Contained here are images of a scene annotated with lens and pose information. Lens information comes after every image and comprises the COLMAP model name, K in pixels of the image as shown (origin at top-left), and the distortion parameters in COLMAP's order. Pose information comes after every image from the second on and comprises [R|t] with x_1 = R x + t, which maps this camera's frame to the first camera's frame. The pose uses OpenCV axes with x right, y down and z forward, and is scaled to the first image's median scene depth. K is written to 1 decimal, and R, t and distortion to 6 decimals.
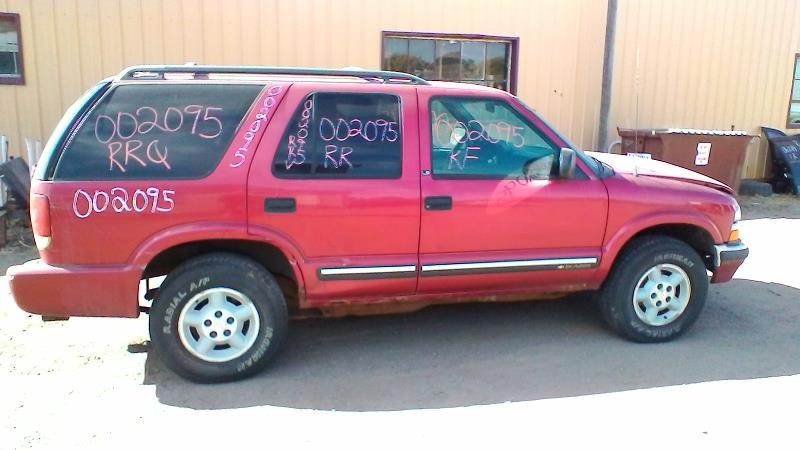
lens RADIAL K [[663.0, 0, 400.0], [0, 663.0, 225.0], [0, 0, 1]] dist [-0.000144, -0.003825]
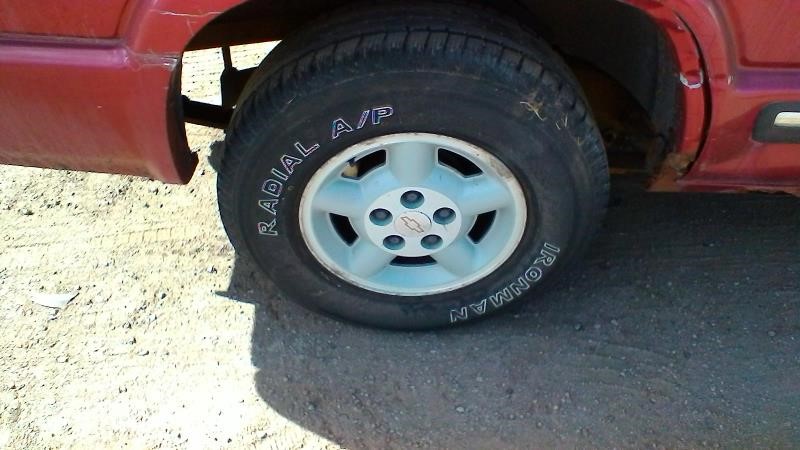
lens RADIAL K [[663.0, 0, 400.0], [0, 663.0, 225.0], [0, 0, 1]] dist [-0.000144, -0.003825]
pose [[0.967358, 0.171719, -0.186364, -0.214304], [-0.060016, 0.869733, 0.489861, -0.017620], [0.246206, -0.462685, 0.851648, 0.704474]]
